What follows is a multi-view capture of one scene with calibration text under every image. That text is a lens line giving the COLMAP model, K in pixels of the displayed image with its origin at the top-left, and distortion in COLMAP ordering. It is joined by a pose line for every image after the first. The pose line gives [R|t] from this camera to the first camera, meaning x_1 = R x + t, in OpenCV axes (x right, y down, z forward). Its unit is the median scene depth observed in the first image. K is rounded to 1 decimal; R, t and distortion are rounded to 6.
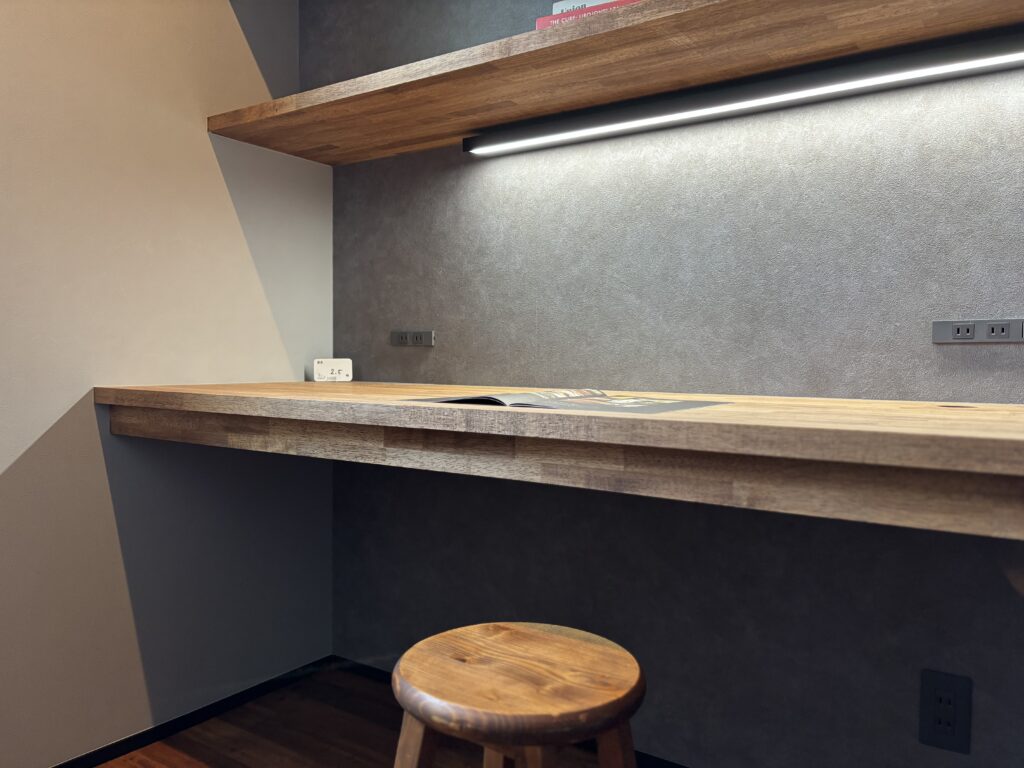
lens RADIAL K [[785.3, 0, 506.2], [0, 785.3, 386.1], [0, 0, 1]] dist [0.031629, -0.036974]
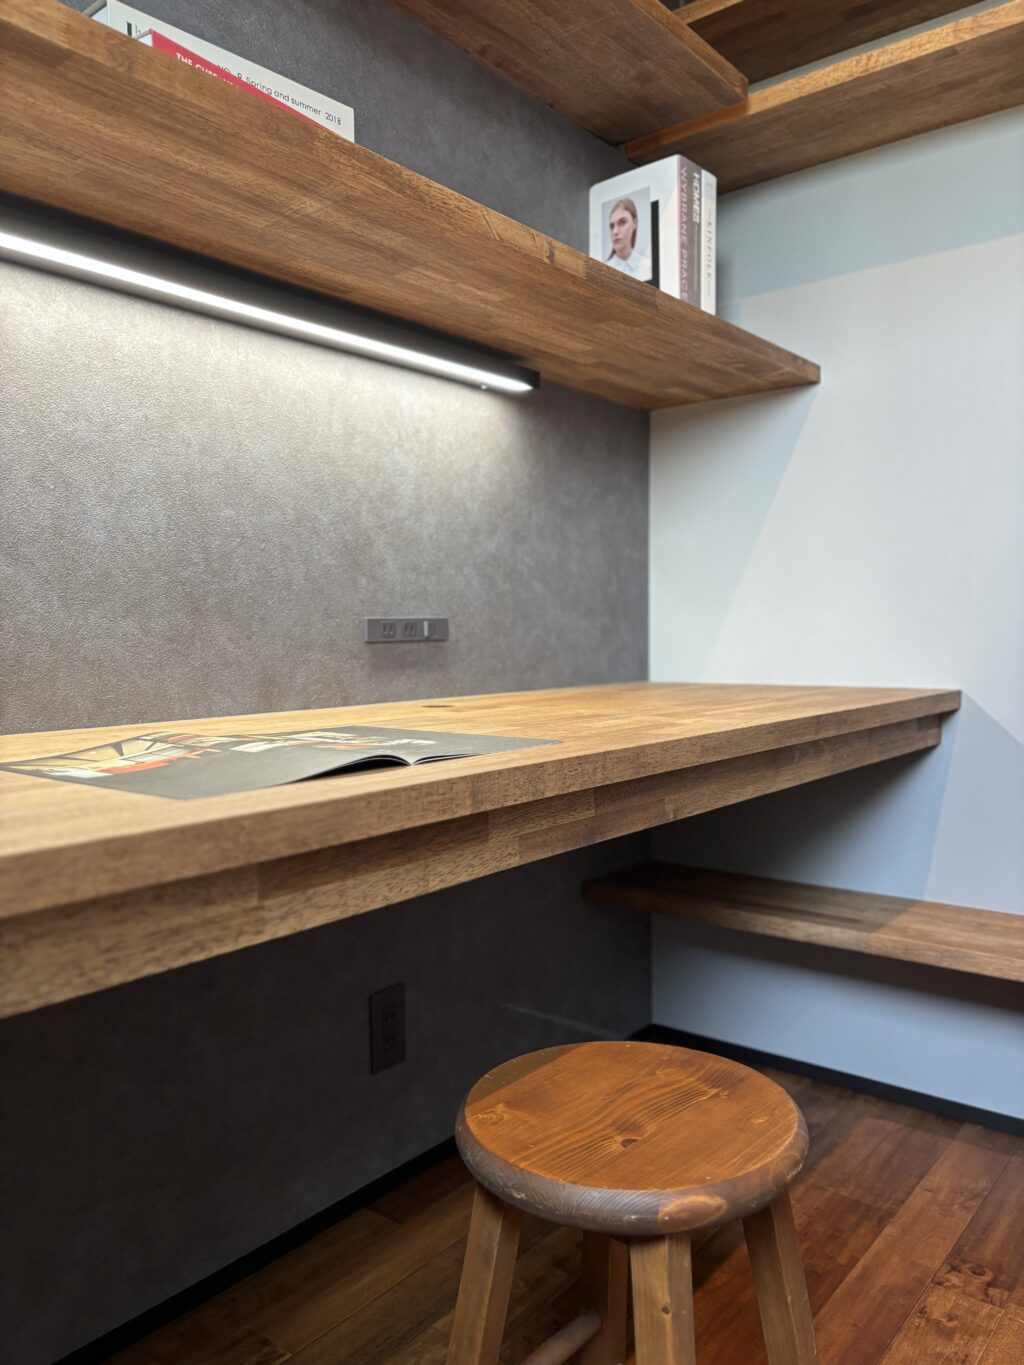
lens RADIAL K [[1046.9, 0, 521.1], [0, 1046.9, 687.7], [0, 0, 1]] dist [0.031629, -0.036974]
pose [[0.064885, -0.063651, 0.995861, -0.657451], [0.047113, 0.997046, 0.060658, -0.065134], [-0.996780, 0.042982, 0.067692, 0.726100]]
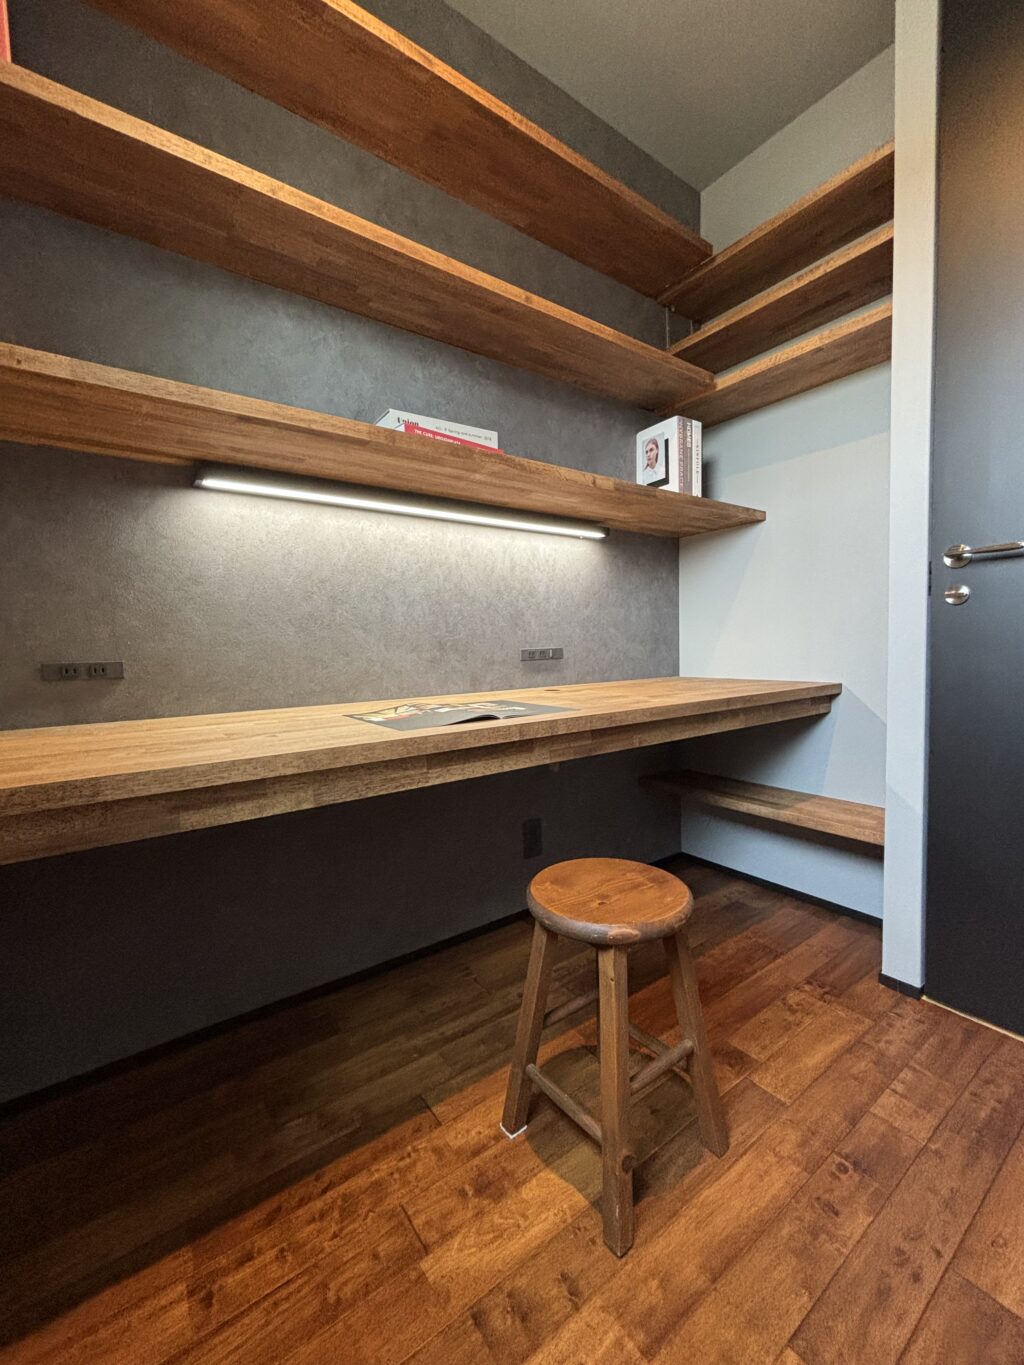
lens RADIAL K [[562.0, 0, 513.4], [0, 562.0, 677.6], [0, 0, 1]] dist [0.000912, 0.001140]
pose [[0.326980, -0.071592, 0.942316, -0.798266], [0.059064, 0.996725, 0.055230, -0.088153], [-0.943184, 0.037597, 0.330138, 0.539772]]
